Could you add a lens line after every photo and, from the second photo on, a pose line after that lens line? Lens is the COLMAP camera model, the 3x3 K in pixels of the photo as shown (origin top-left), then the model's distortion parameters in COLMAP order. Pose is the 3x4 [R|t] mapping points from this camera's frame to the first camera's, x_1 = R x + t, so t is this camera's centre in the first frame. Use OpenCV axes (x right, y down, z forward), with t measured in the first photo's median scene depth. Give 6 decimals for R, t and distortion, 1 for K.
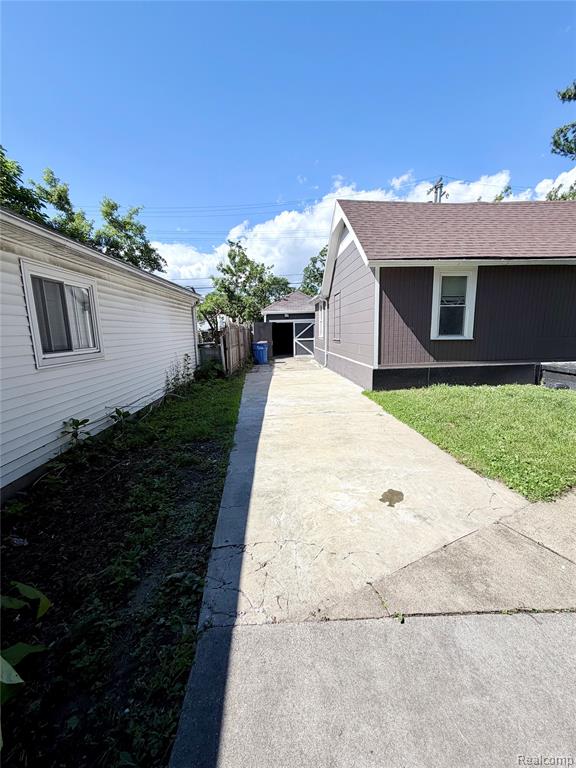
lens RADIAL K [[312.8, 0, 288.0], [0, 312.8, 384.0], [0, 0, 1]] dist [-0.001236, -0.000145]
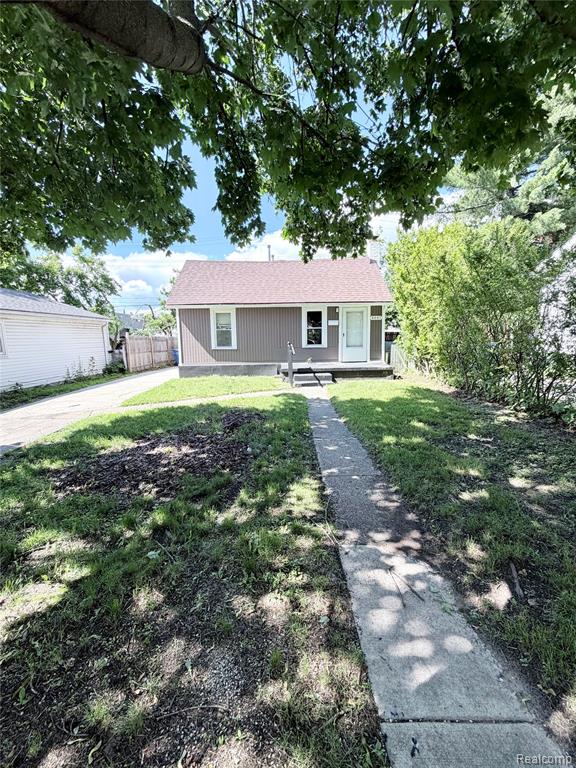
lens RADIAL K [[312.8, 0, 288.0], [0, 312.8, 384.0], [0, 0, 1]] dist [-0.001236, -0.000145]
pose [[0.999155, 0.008073, -0.040312, 0.650181], [-0.008821, 0.999791, -0.018418, 0.054942], [0.040155, 0.018758, 0.999017, -0.487385]]
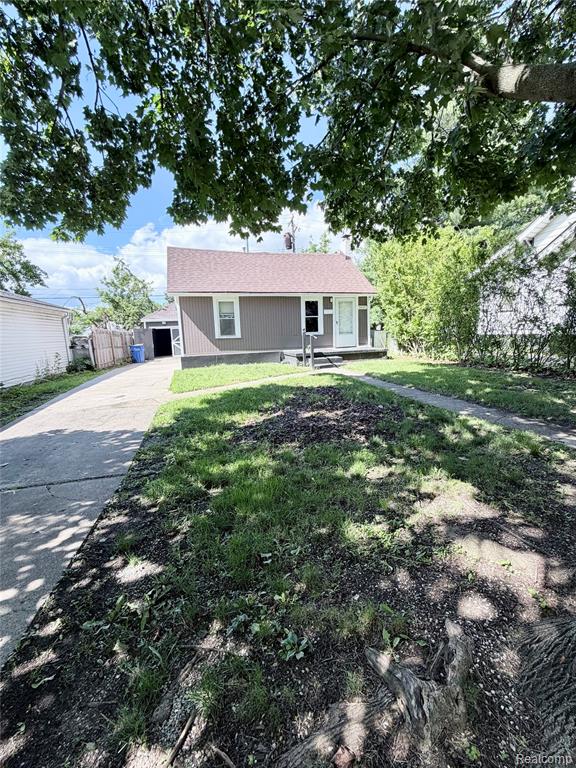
lens RADIAL K [[312.8, 0, 288.0], [0, 312.8, 384.0], [0, 0, 1]] dist [-0.001236, -0.000145]
pose [[0.969144, -0.054921, 0.240299, 0.284148], [0.058627, 0.998246, -0.008294, 0.099989], [-0.239422, 0.022126, 0.970663, -0.514324]]
